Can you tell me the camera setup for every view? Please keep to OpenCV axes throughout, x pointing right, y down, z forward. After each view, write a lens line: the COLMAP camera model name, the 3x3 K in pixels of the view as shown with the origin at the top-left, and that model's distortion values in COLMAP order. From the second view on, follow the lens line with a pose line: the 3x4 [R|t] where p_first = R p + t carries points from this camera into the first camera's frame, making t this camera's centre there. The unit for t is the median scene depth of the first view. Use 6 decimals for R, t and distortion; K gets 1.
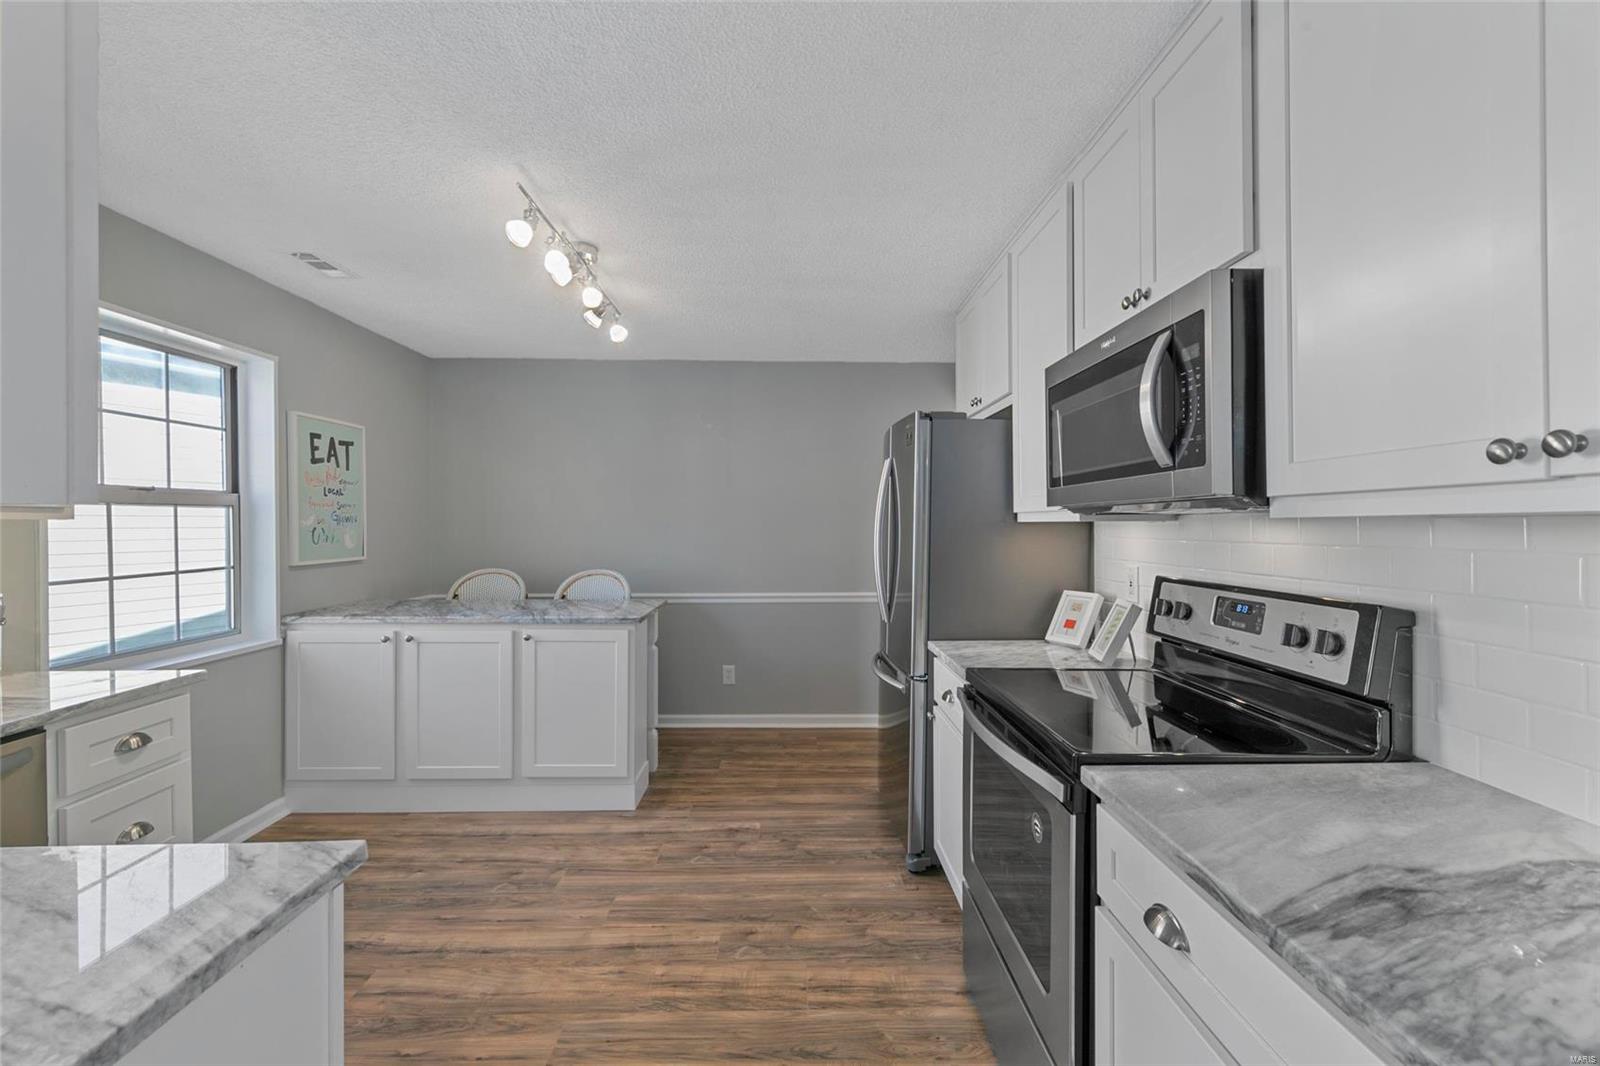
lens RADIAL K [[668.9, 0, 800.0], [0, 668.9, 533.0], [0, 0, 1]] dist [0.001222, 0.000133]
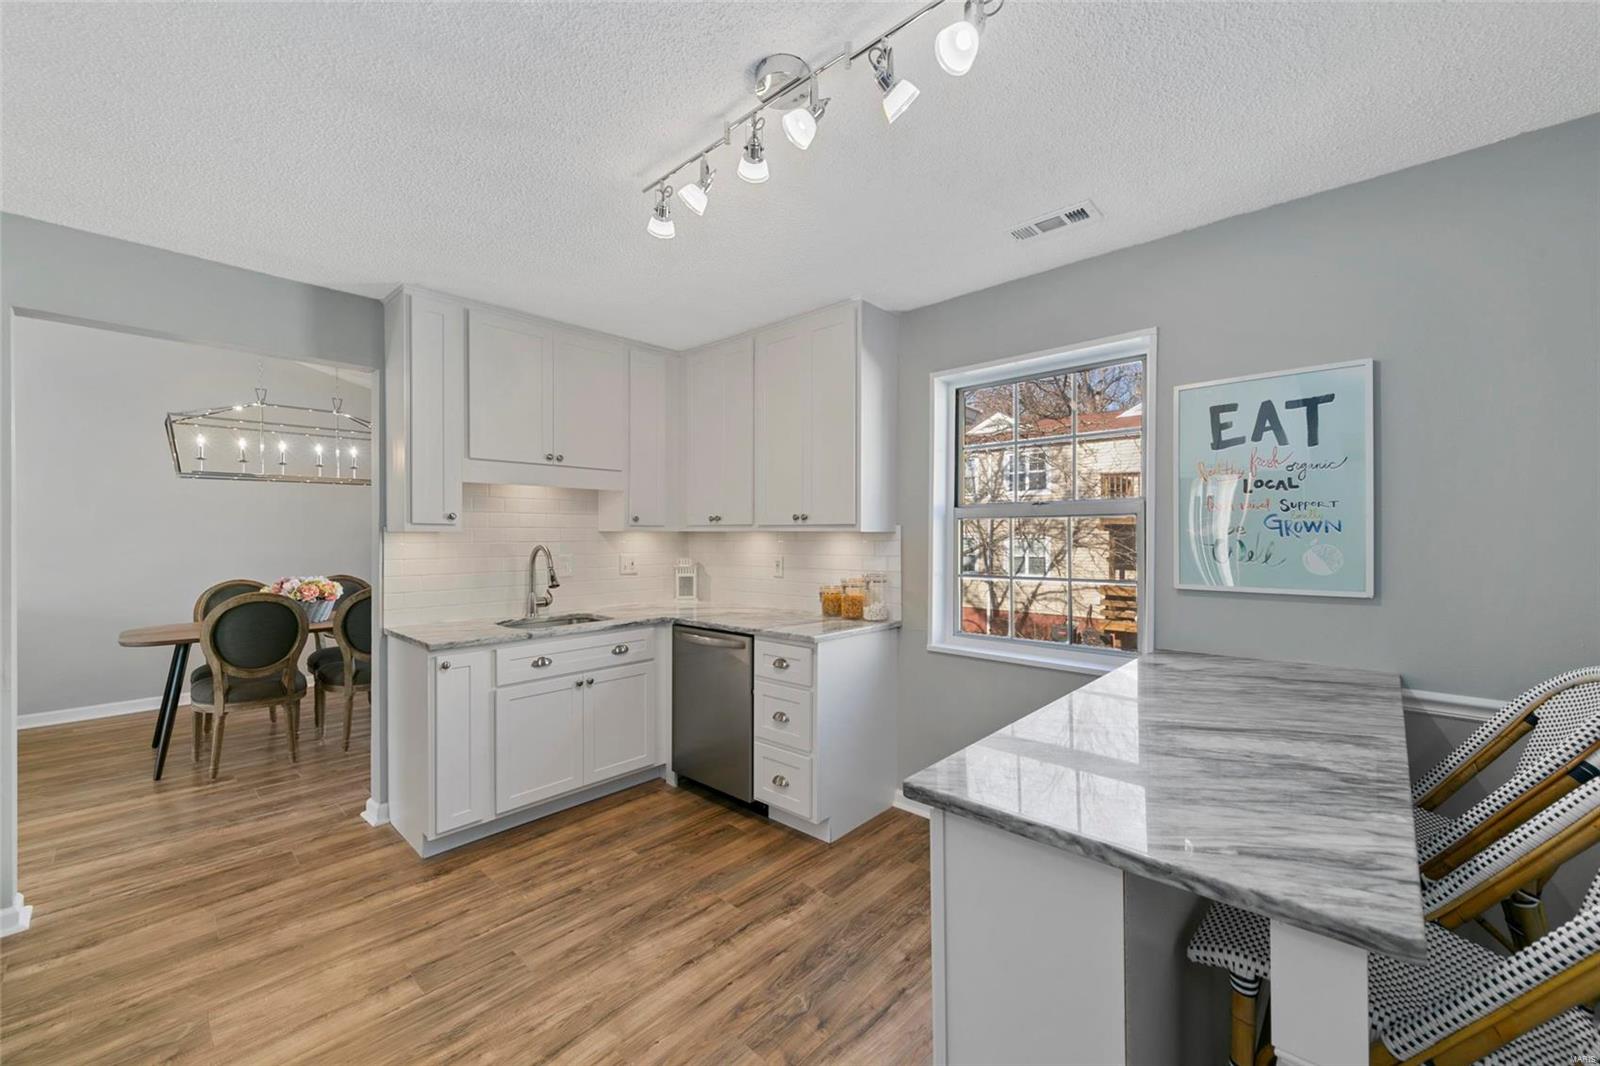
lens RADIAL K [[614.1, 0, 800.0], [0, 614.1, 533.0], [0, 0, 1]] dist [0.002676, 0.000254]
pose [[-0.691160, 0.001711, -0.722699, 0.070453], [-0.007005, 0.999934, 0.009068, -0.023794], [0.722667, 0.011330, -0.691103, 1.555023]]
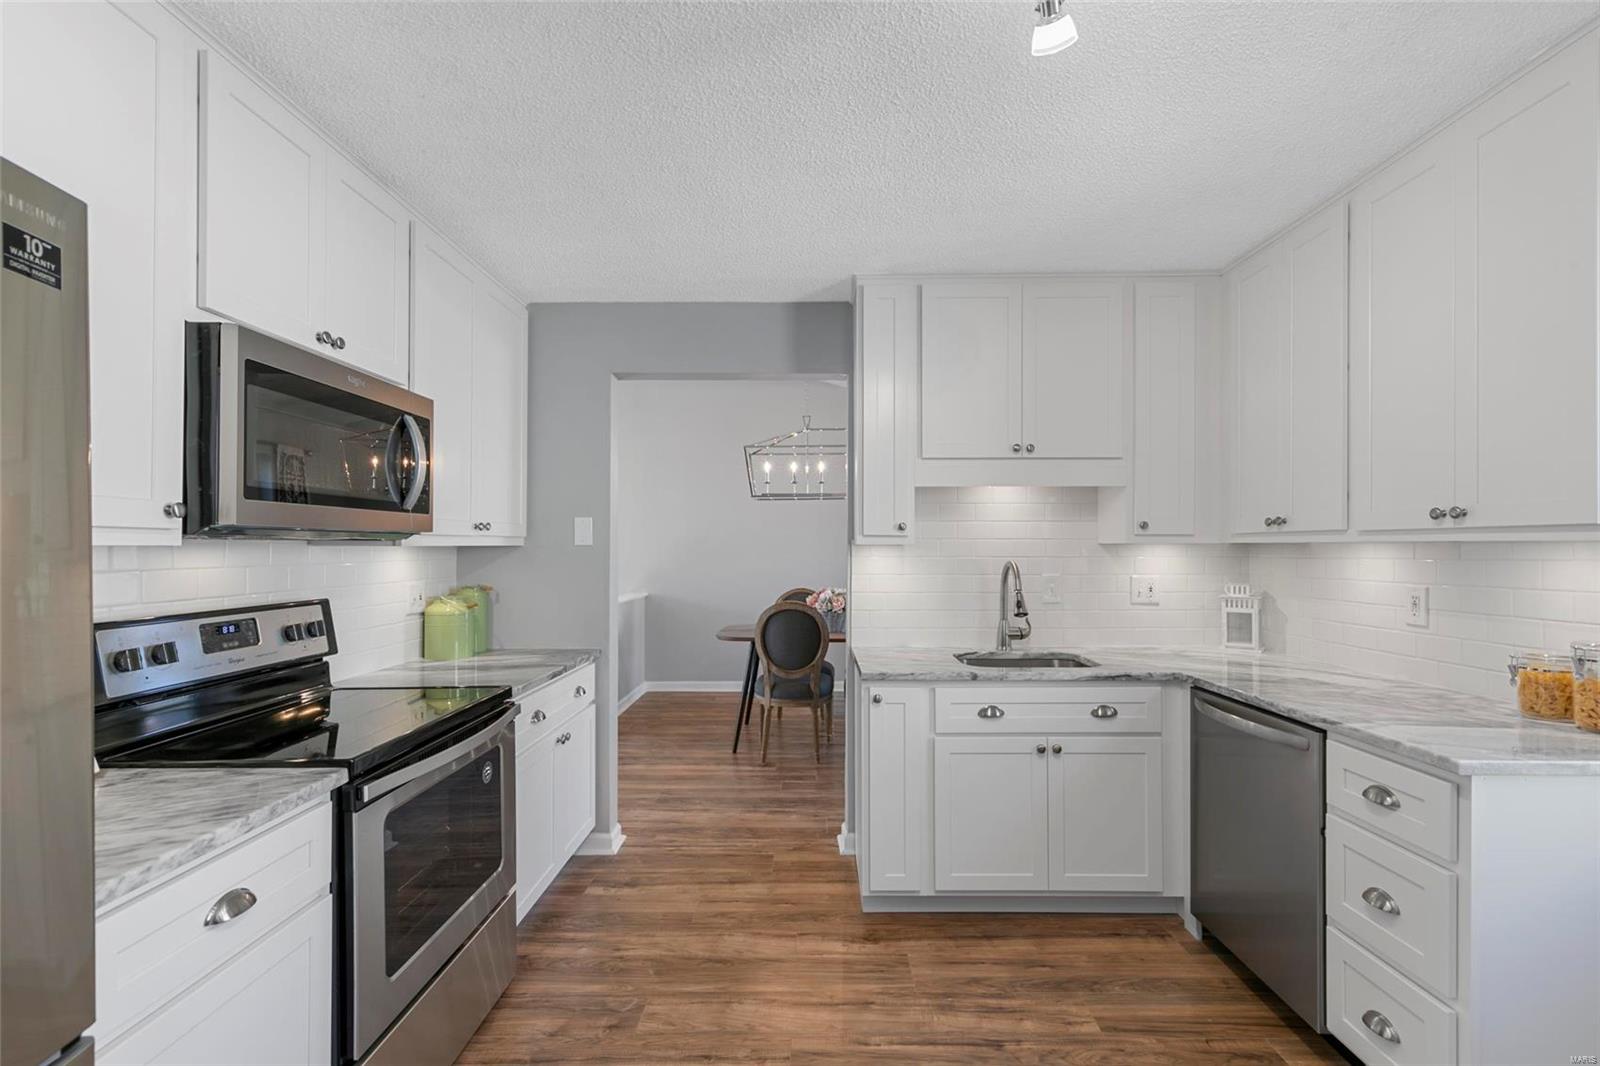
lens RADIAL K [[697.8, 0, 816.5], [0, 697.8, 542.5], [0, 0, 1]] dist [0.004820, 0.000014]
pose [[-0.999795, 0.002489, 0.020101, -0.203416], [0.002563, 0.999990, 0.003674, -0.018371], [-0.020092, 0.003725, -0.999791, 1.425304]]
